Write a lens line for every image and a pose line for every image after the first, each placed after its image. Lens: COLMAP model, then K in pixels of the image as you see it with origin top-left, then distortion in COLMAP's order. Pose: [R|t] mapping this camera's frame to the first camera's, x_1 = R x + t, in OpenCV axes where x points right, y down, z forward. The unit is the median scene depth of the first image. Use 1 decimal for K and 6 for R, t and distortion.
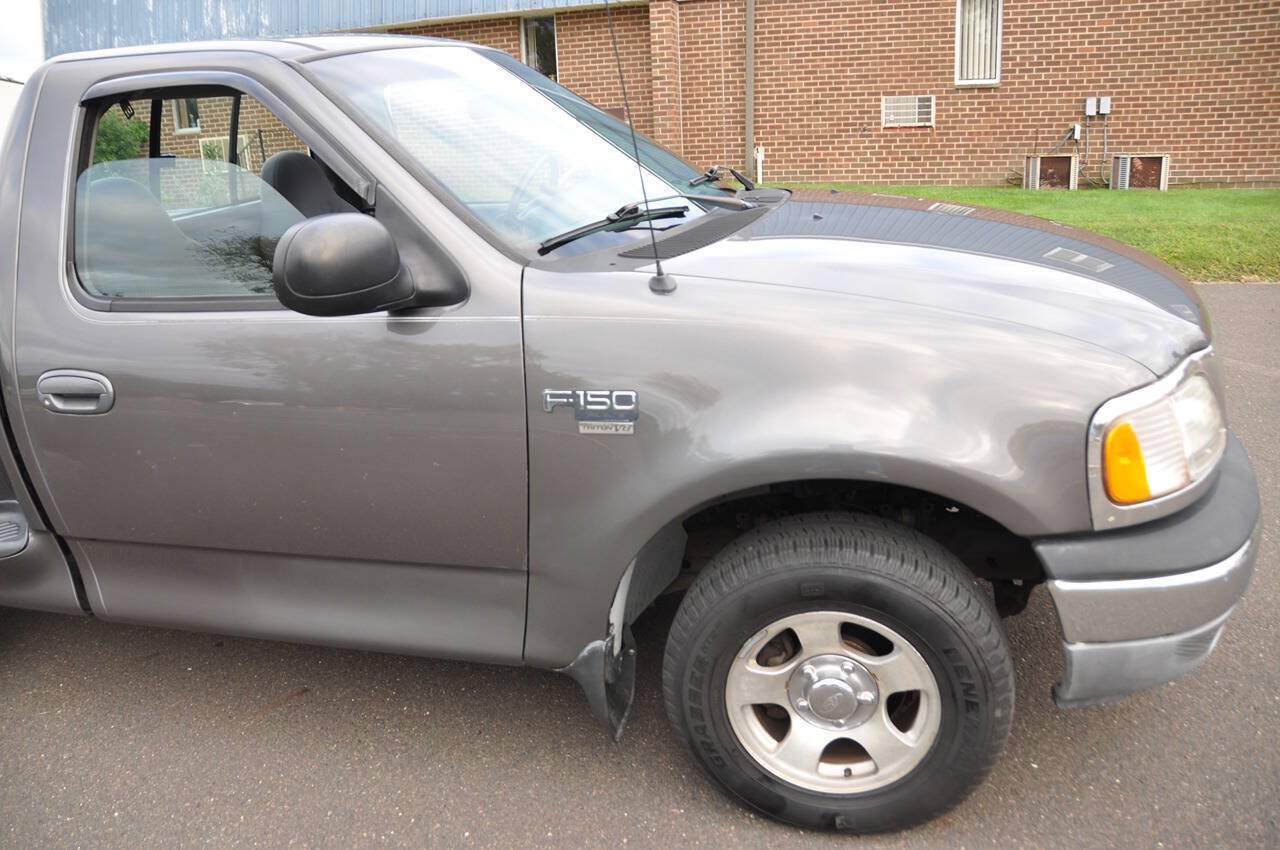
lens RADIAL K [[997.0, 0, 625.2], [0, 997.0, 437.9], [0, 0, 1]] dist [-0.168644, 0.128916]
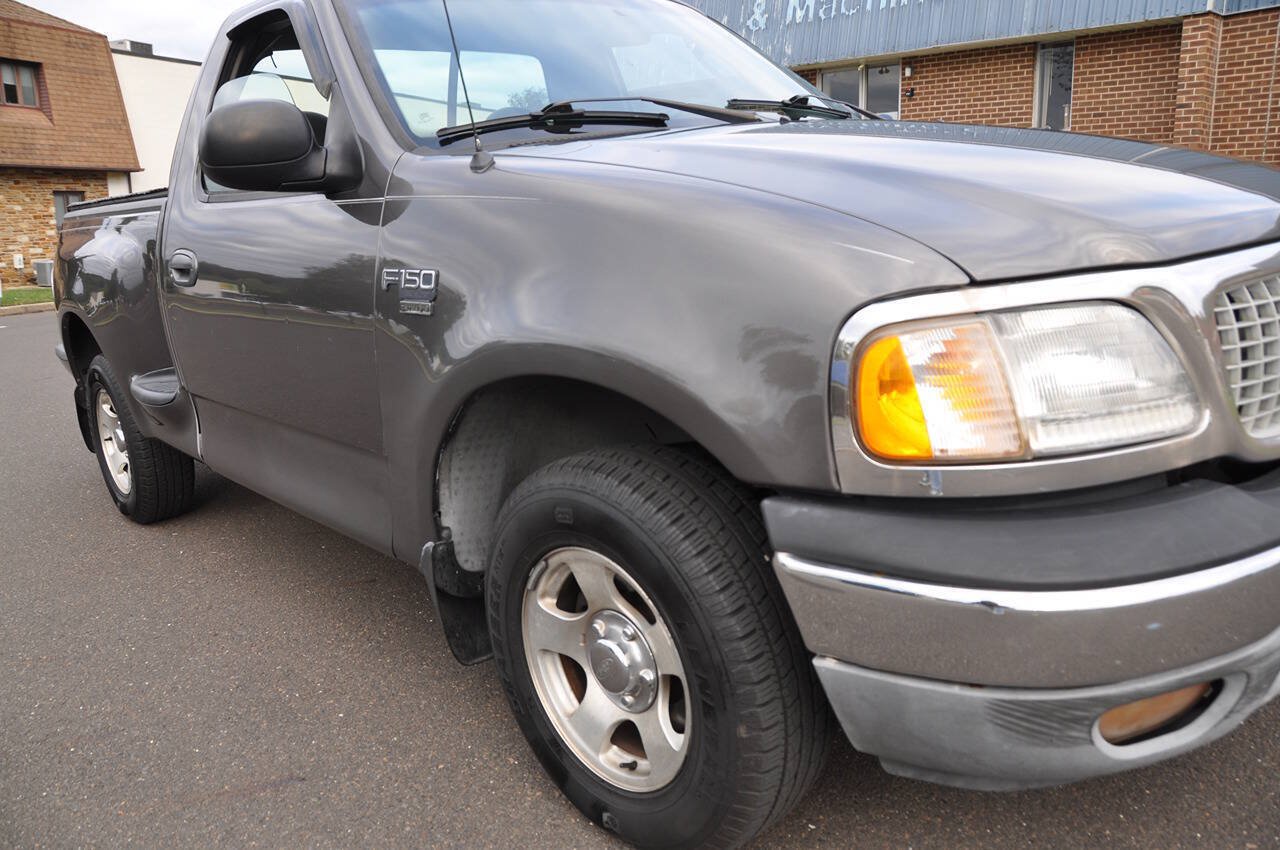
lens RADIAL K [[992.1, 0, 630.1], [0, 992.1, 430.0], [0, 0, 1]] dist [-0.166443, 0.128837]
pose [[0.846695, 0.145488, -0.511801, 0.091455], [-0.171407, 0.985194, -0.003508, 0.010301], [0.503713, 0.090696, 0.859097, 0.040328]]
